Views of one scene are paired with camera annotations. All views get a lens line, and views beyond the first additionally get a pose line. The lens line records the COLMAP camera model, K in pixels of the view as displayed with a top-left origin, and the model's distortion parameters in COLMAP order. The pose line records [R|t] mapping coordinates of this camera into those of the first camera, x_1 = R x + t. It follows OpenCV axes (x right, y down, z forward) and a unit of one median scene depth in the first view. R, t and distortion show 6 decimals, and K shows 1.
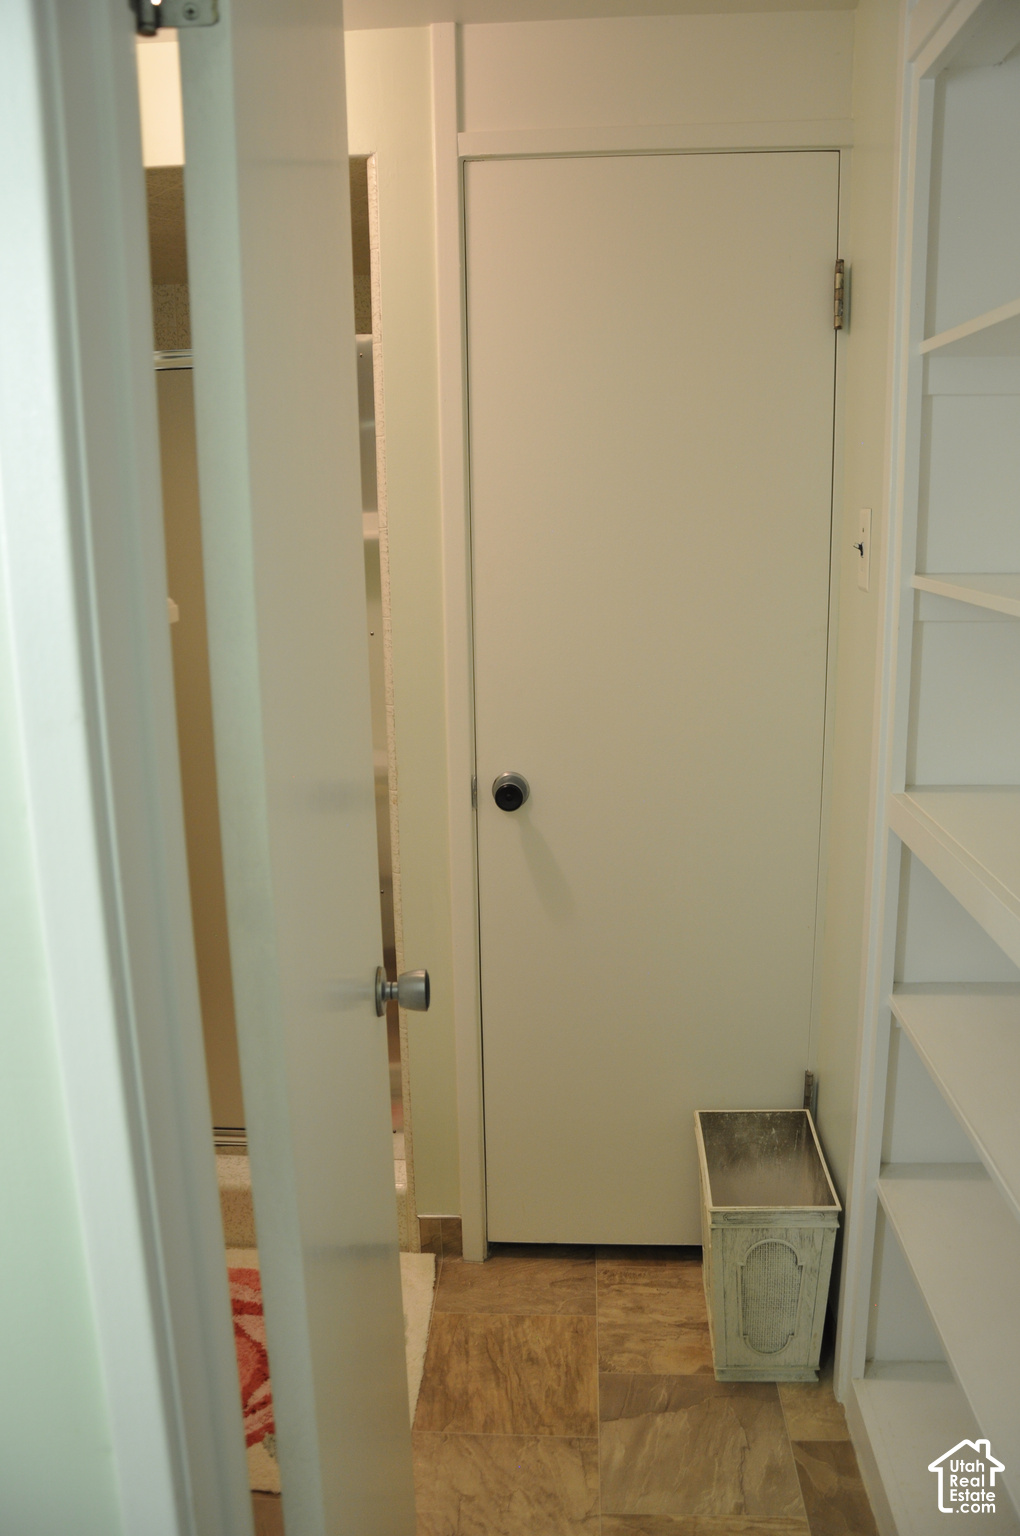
lens RADIAL K [[1223.5, 0, 510.0], [0, 1223.5, 768.0], [0, 0, 1]] dist [-0.128828, 0.089569]
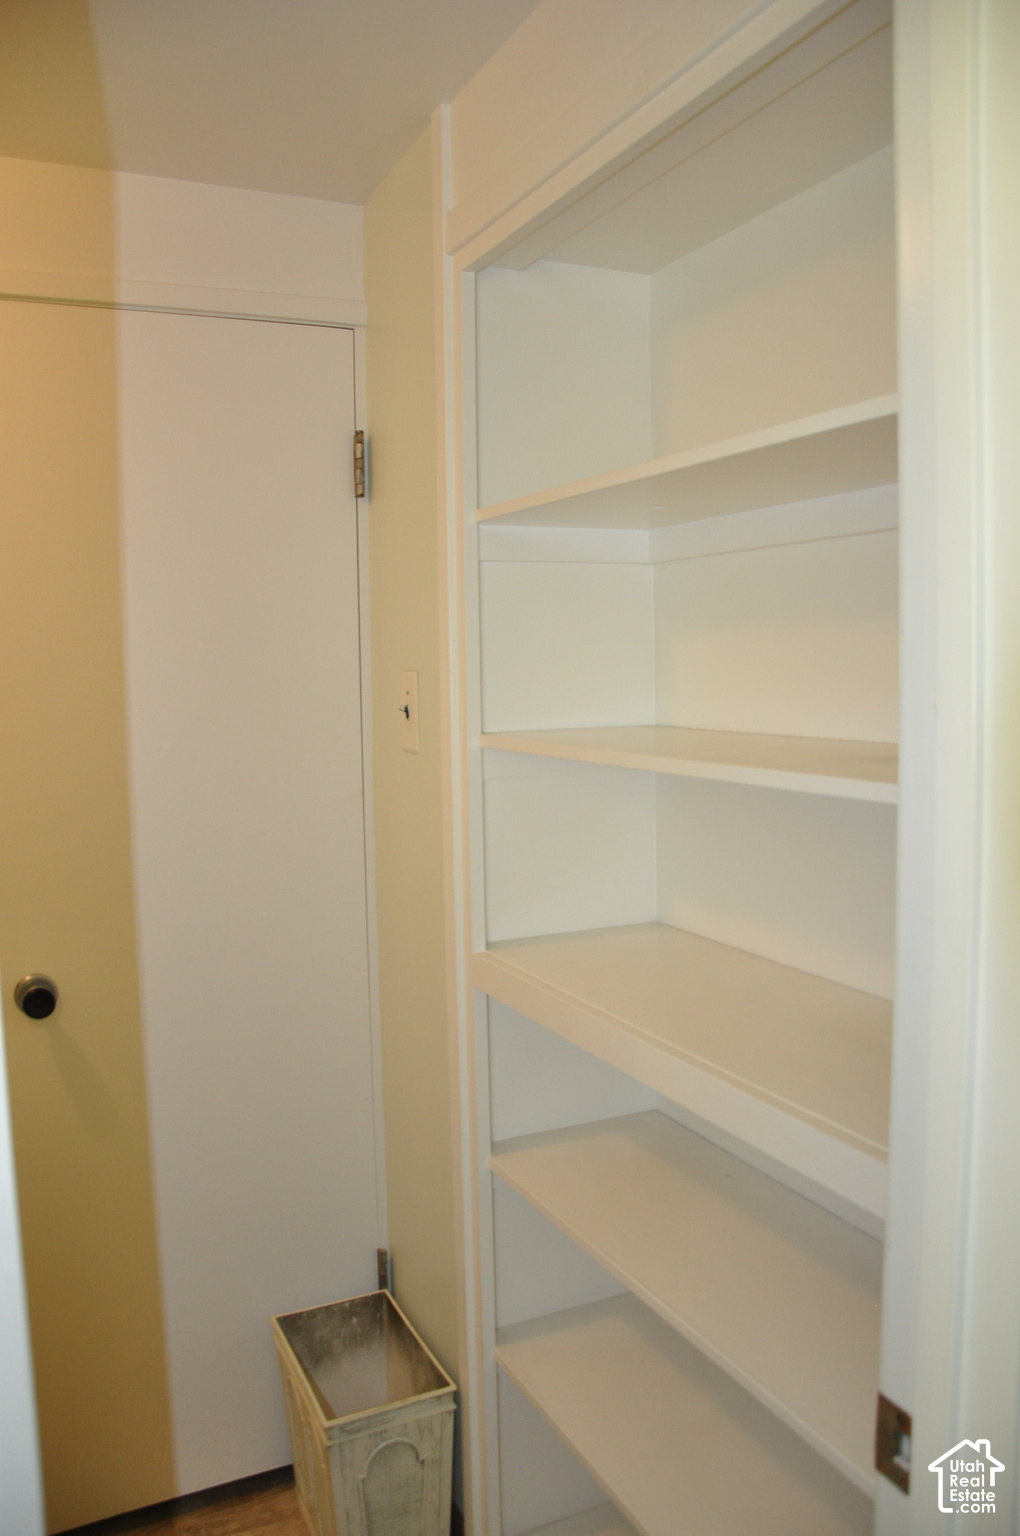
lens RADIAL K [[1223.5, 0, 510.0], [0, 1223.5, 768.0], [0, 0, 1]] dist [-0.128828, 0.089569]
pose [[0.879232, -0.045717, 0.474195, -0.112360], [0.106674, 0.989003, -0.102441, -0.020785], [-0.464297, 0.140654, 0.874440, 0.072818]]
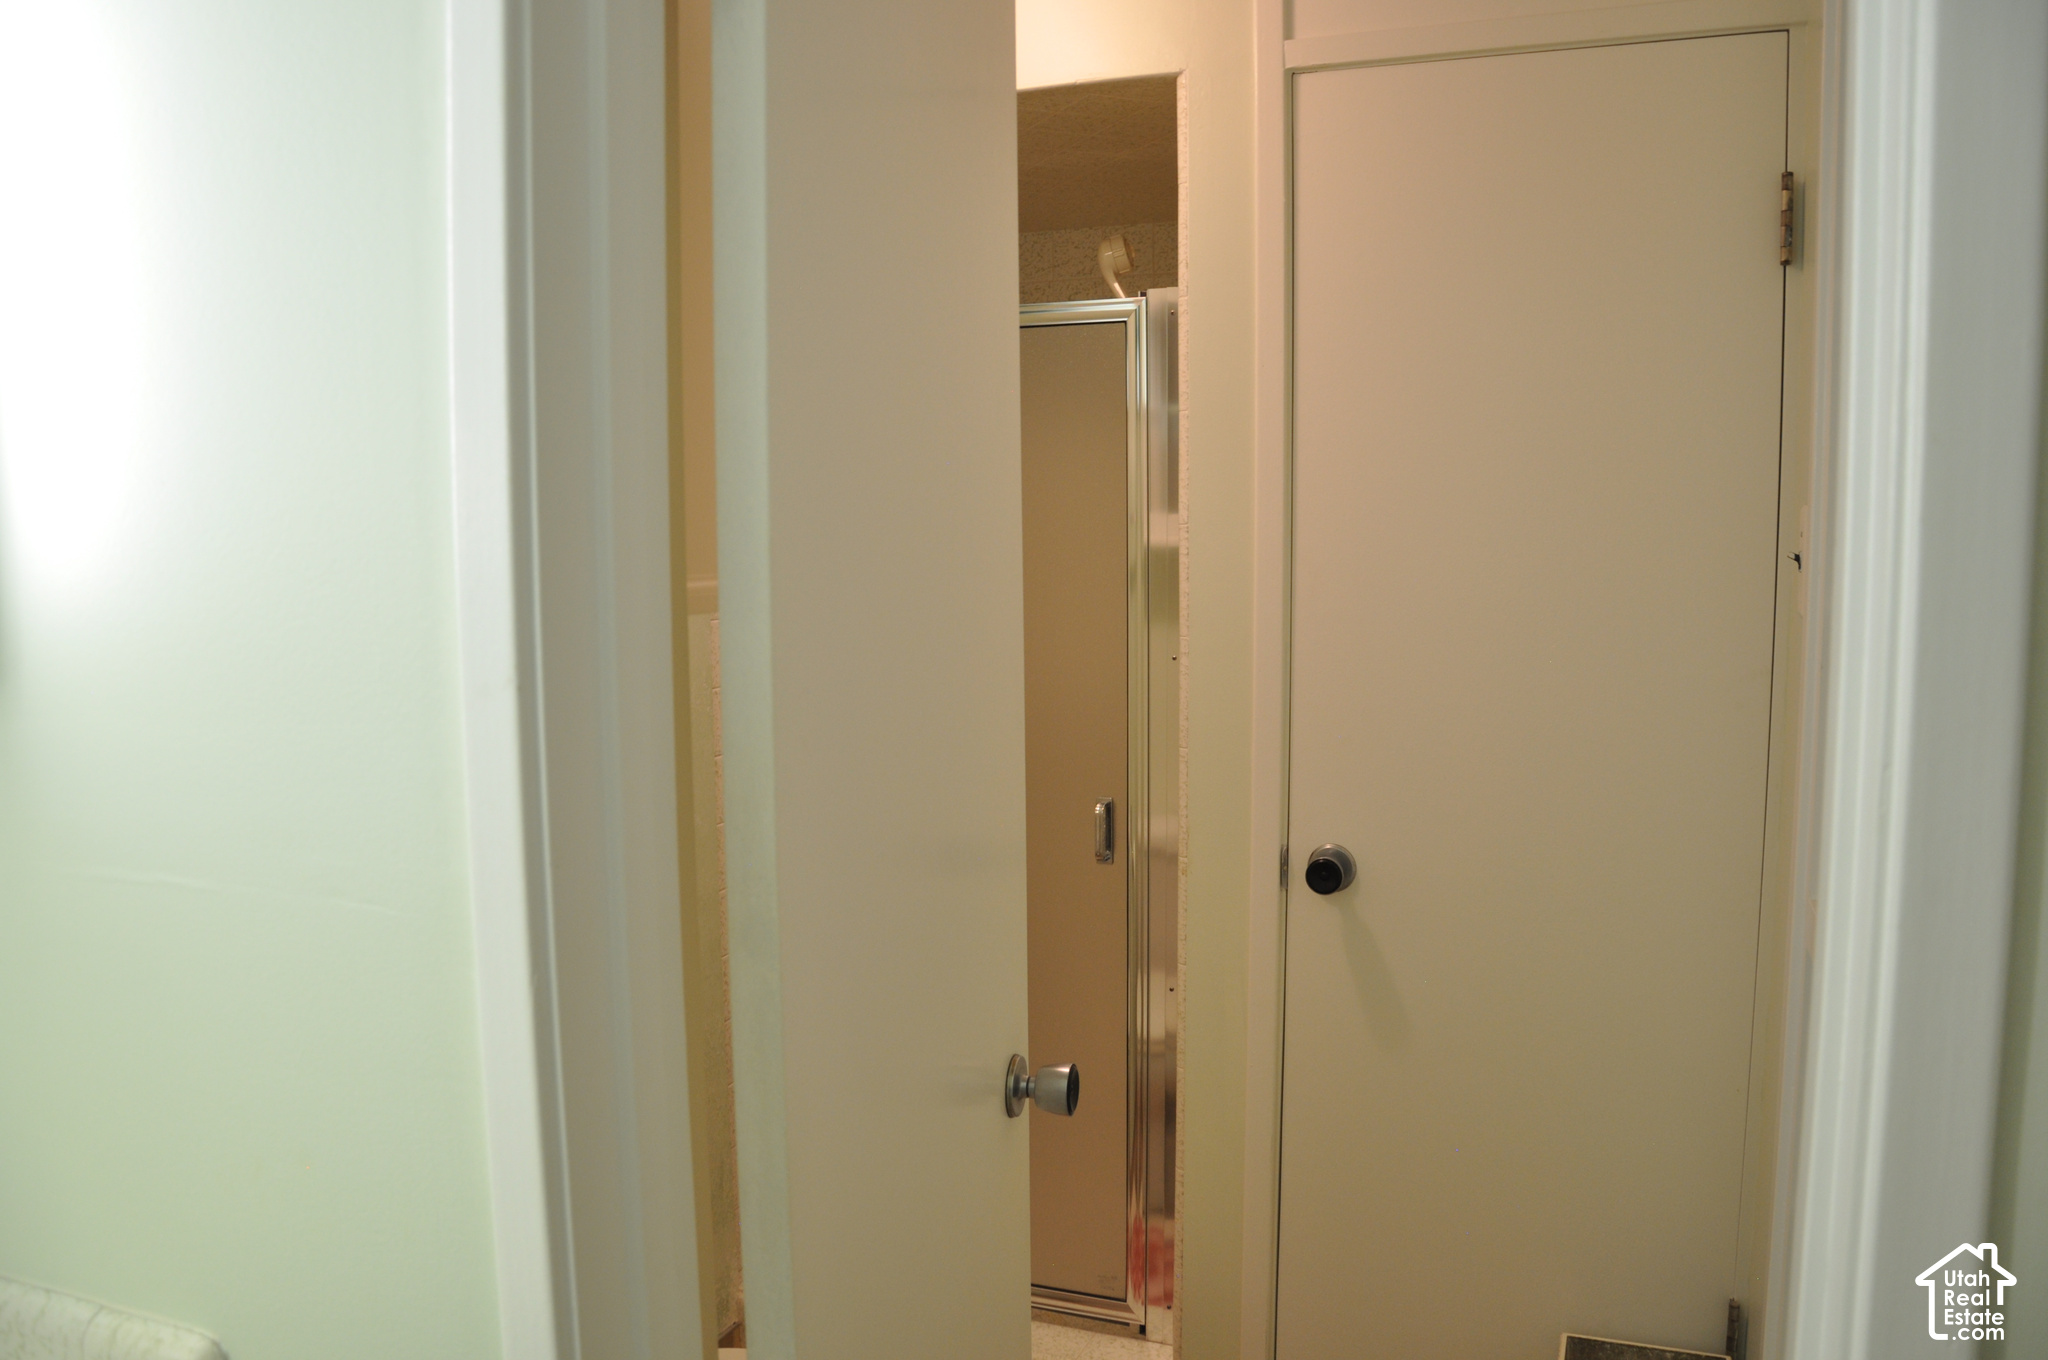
lens RADIAL K [[1631.3, 0, 1030.9], [0, 1631.3, 688.0], [0, 0, 1]] dist [-0.128828, 0.089569]
pose [[0.944249, 0.045297, -0.326102, 0.166055], [-0.076021, 0.993721, -0.082093, 0.004596], [0.320336, 0.102307, 0.941763, -0.032501]]
